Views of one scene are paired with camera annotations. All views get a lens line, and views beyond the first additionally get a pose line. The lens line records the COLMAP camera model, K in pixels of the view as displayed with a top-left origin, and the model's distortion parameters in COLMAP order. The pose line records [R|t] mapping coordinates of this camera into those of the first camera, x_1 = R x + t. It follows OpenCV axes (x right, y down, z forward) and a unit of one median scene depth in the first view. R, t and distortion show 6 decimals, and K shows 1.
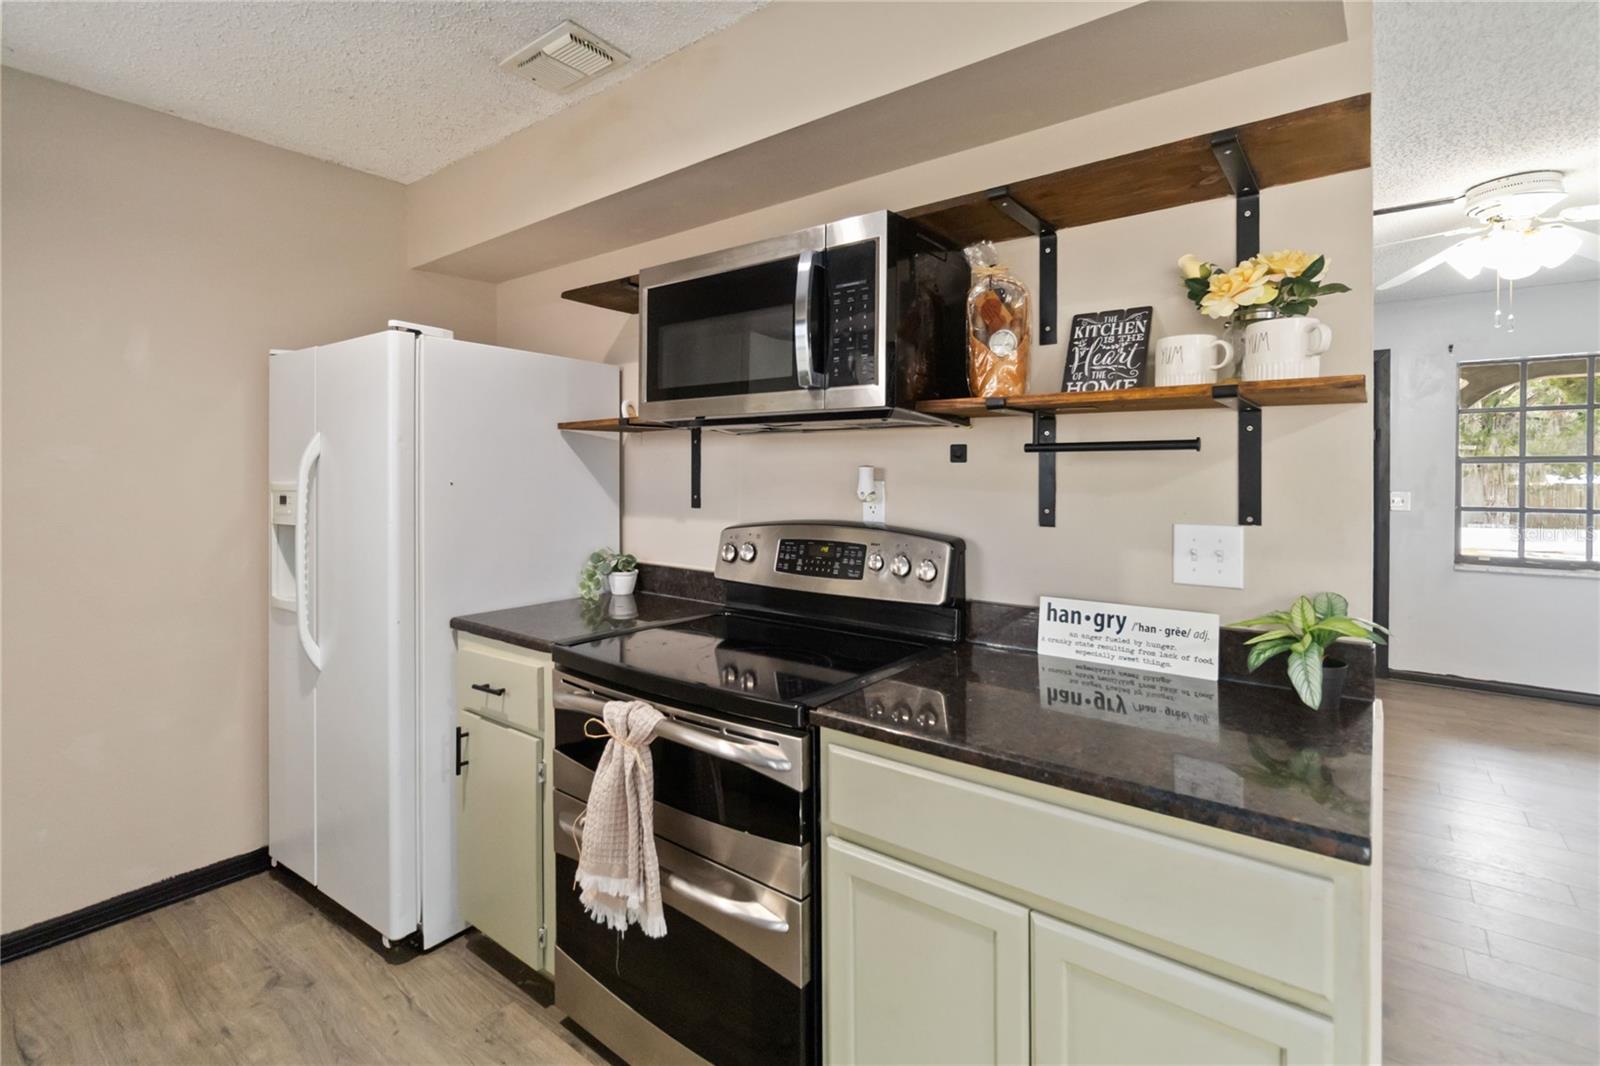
lens RADIAL K [[742.7, 0, 800.6], [0, 742.7, 482.1], [0, 0, 1]] dist [-0.002944, -0.000361]
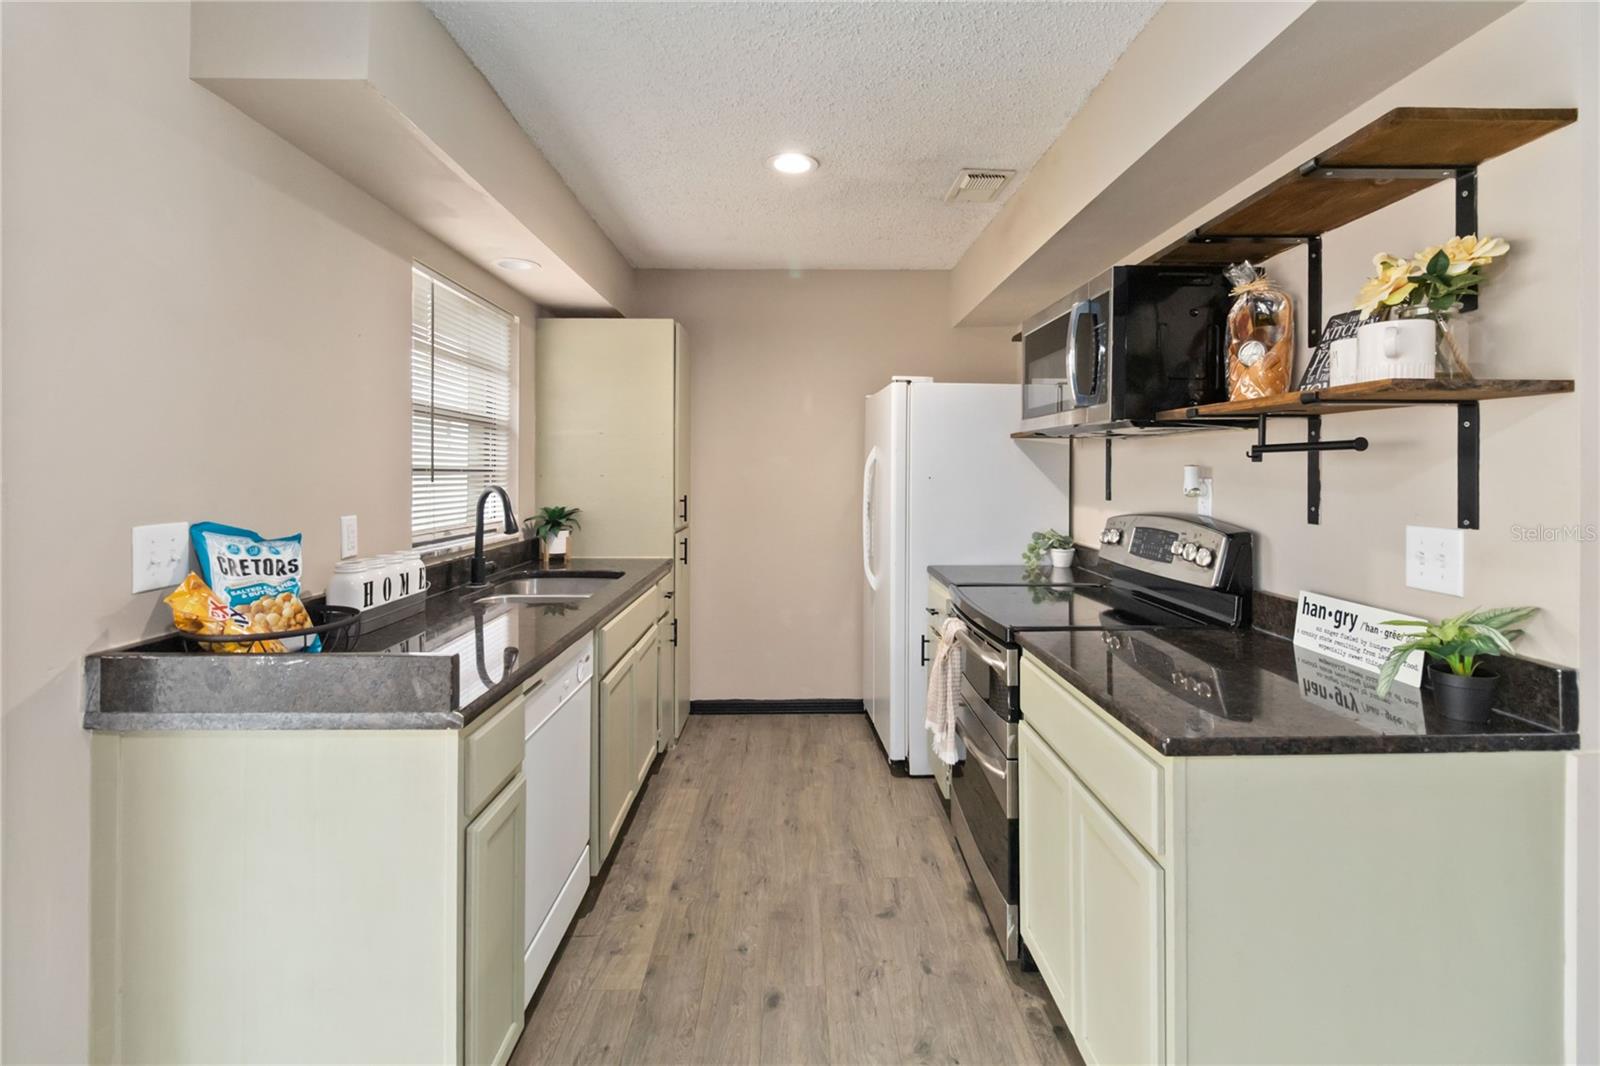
lens RADIAL K [[742.7, 0, 800.6], [0, 742.7, 482.1], [0, 0, 1]] dist [-0.002944, -0.000361]
pose [[0.622040, 0.012130, -0.782892, 0.699910], [-0.008233, 0.999926, 0.008952, -0.001463], [0.782942, 0.000877, 0.622094, -0.196893]]
